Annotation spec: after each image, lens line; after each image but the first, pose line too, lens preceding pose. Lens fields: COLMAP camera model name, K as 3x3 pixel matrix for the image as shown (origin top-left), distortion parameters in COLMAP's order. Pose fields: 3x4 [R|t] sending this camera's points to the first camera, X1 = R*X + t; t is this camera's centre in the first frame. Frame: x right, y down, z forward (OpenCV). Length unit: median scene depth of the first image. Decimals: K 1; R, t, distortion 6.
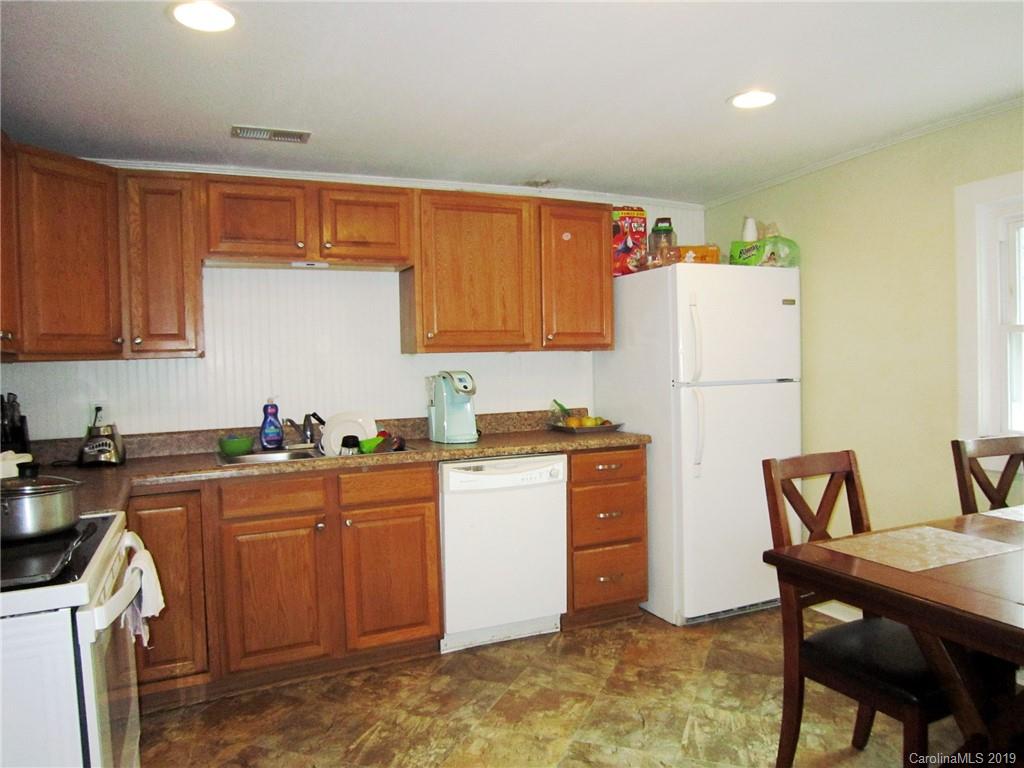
lens RADIAL K [[749.6, 0, 520.5], [0, 749.6, 385.1], [0, 0, 1]] dist [-0.027792, 0.004557]
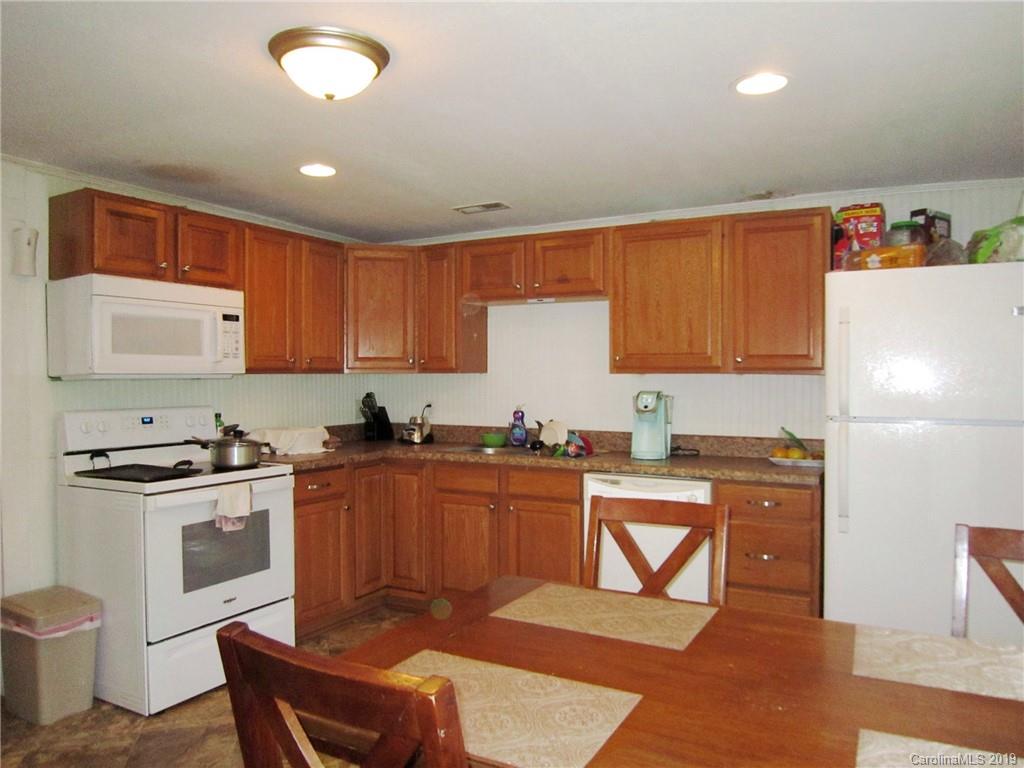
lens RADIAL K [[749.6, 0, 520.2], [0, 749.6, 384.4], [0, 0, 1]] dist [-0.027792, 0.004557]
pose [[0.594875, 0.034194, -0.803091, 0.665365], [-0.043086, 0.999015, 0.010621, -0.032188], [0.802663, 0.028284, 0.595762, 0.223913]]
